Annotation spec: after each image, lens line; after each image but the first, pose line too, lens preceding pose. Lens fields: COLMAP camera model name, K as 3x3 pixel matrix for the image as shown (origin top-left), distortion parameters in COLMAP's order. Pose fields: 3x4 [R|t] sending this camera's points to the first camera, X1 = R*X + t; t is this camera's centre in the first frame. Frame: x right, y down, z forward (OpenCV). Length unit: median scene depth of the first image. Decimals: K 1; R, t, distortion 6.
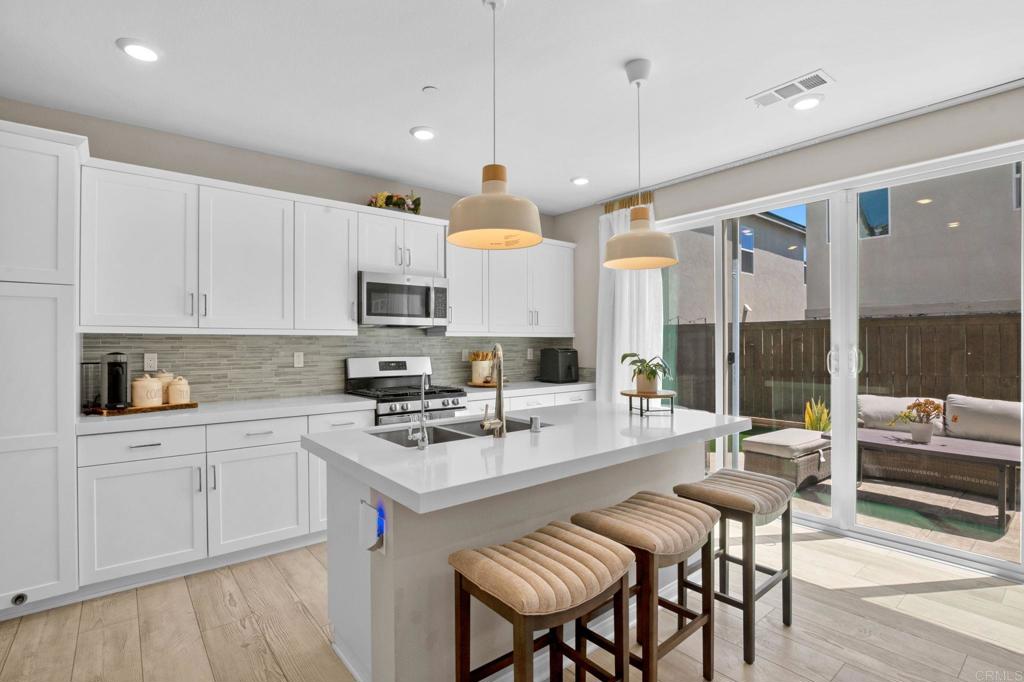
lens RADIAL K [[483.3, 0, 512.0], [0, 483.3, 341.0], [0, 0, 1]] dist [-0.019540, 0.000071]
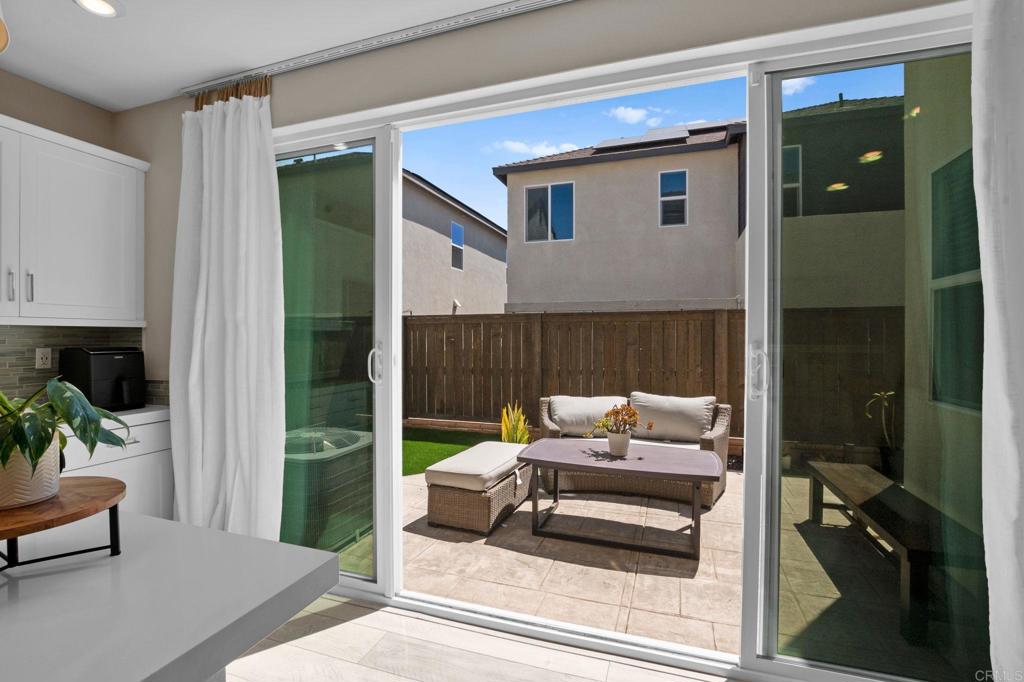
lens RADIAL K [[483.3, 0, 512.0], [0, 483.3, 341.0], [0, 0, 1]] dist [-0.019540, 0.000071]
pose [[0.849225, -0.001679, 0.528028, 0.203779], [-0.003669, 0.999952, 0.009080, 0.001543], [-0.528018, -0.009648, 0.849178, 0.308526]]
